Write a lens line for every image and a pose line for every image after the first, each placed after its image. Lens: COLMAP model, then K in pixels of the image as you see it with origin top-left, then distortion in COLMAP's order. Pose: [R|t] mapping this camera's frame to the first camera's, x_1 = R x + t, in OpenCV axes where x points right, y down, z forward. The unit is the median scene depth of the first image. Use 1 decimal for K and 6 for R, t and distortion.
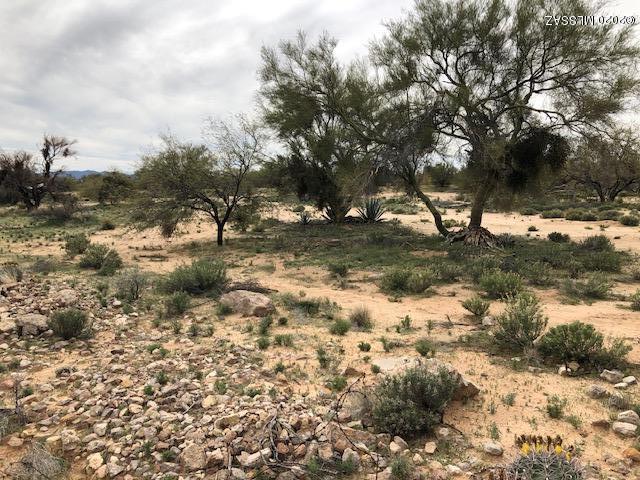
lens RADIAL K [[516.3, 0, 321.6], [0, 516.3, 239.0], [0, 0, 1]] dist [0.021799, -0.022032]
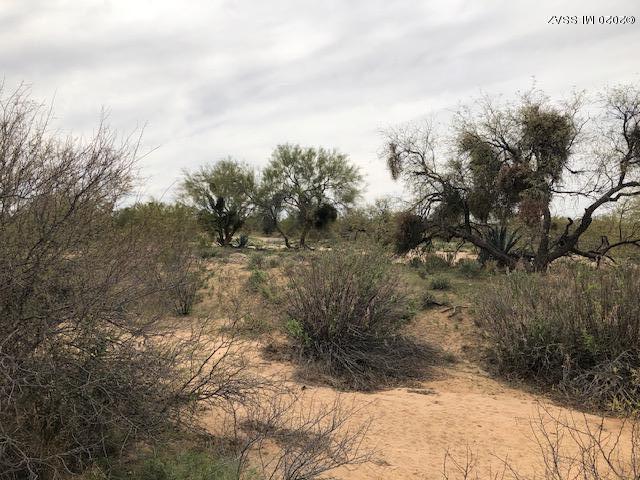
lens RADIAL K [[516.3, 0, 320.1], [0, 516.3, 240.0], [0, 0, 1]] dist [0.021799, -0.022032]
pose [[0.938835, 0.033758, 0.342709, -0.488185], [-0.000079, 0.995205, -0.097814, 0.213813], [-0.344368, 0.091804, 0.934336, -1.379875]]
